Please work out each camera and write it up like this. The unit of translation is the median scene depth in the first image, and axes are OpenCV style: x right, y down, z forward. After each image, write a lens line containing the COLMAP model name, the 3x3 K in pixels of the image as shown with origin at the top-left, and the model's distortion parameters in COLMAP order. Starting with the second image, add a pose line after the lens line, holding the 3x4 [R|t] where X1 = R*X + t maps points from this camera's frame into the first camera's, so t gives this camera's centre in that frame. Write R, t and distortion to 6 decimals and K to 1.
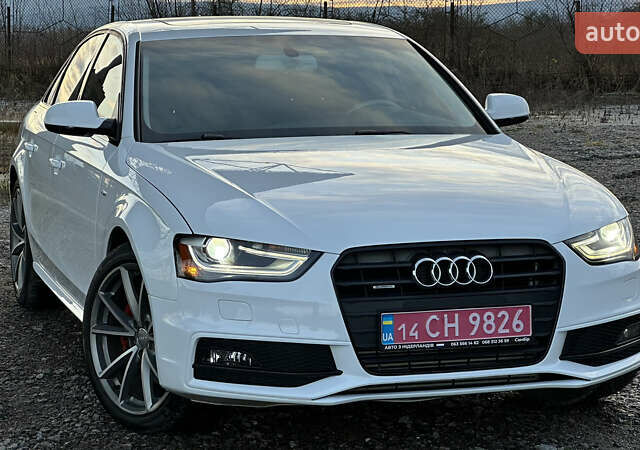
lens RADIAL K [[1810.0, 0, 317.3], [0, 1810.0, 224.3], [0, 0, 1]] dist [-0.072206, 0.000000]
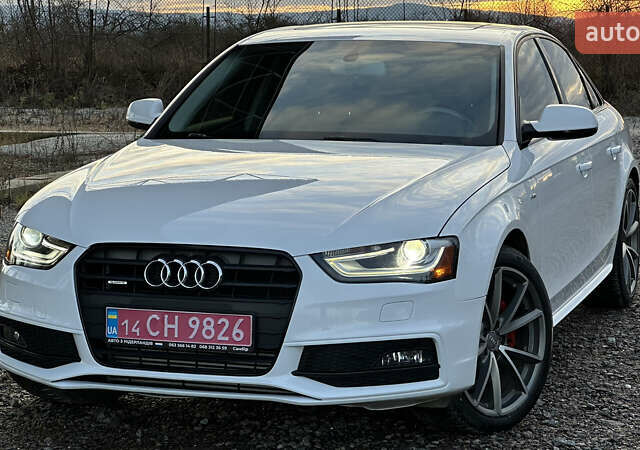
lens RADIAL K [[1810.0, 0, 320.0], [0, 1810.0, 225.0], [0, 0, 1]] dist [-0.072206, 0.000000]
pose [[0.821601, 0.072019, -0.565495, 0.709184], [-0.069622, 0.997238, 0.025851, -0.033104], [0.565795, 0.018132, 0.824346, 0.203001]]
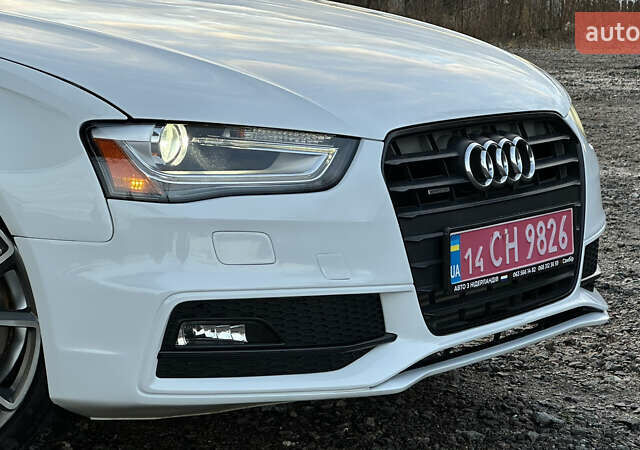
lens RADIAL K [[1810.0, 0, 320.0], [0, 1810.0, 225.5], [0, 0, 1]] dist [-0.072206, 0.000000]
pose [[0.787772, -0.069809, 0.611999, -0.365400], [0.052704, 0.997553, 0.045946, 0.015787], [-0.613708, -0.003940, 0.789523, 0.532440]]
